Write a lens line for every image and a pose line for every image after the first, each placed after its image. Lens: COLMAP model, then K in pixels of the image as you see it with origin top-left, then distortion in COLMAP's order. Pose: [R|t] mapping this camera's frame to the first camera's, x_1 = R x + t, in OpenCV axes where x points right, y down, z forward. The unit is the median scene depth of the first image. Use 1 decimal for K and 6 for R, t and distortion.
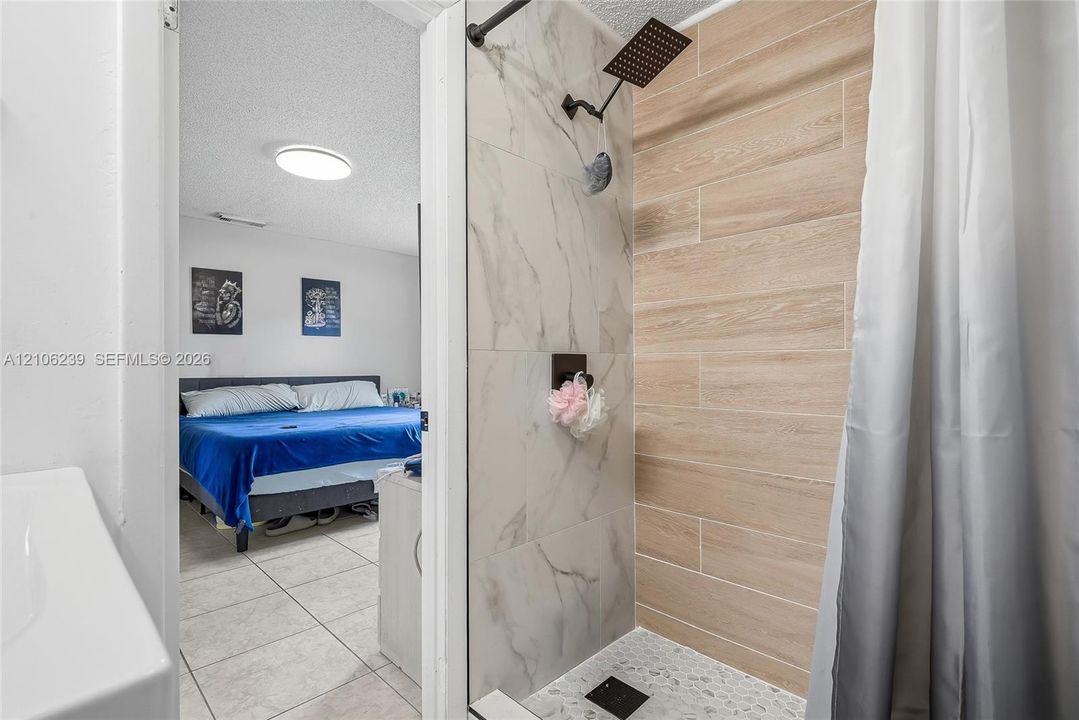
lens RADIAL K [[494.2, 0, 531.9], [0, 494.2, 351.5], [0, 0, 1]] dist [0.008009, -0.004455]
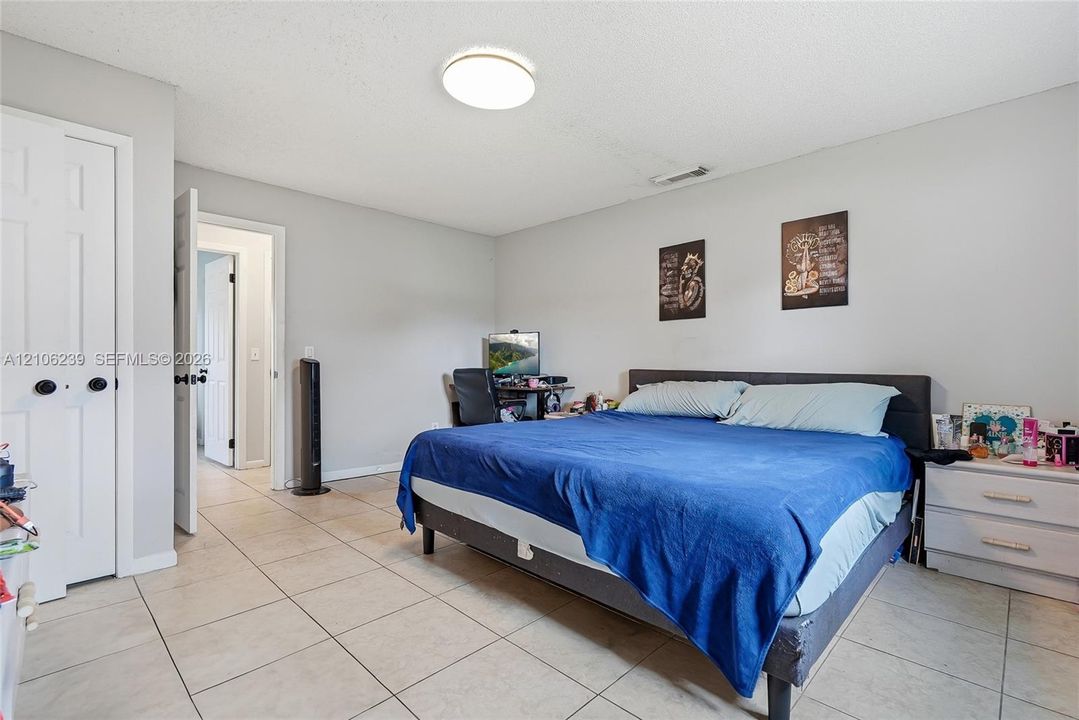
lens RADIAL K [[494.2, 0, 533.9], [0, 494.2, 361.8], [0, 0, 1]] dist [0.008009, -0.004455]
pose [[0.023376, 0.005033, -0.999714, 0.209960], [0.025435, 0.999661, 0.005628, 0.026338], [0.999403, -0.025559, 0.023240, 0.716223]]
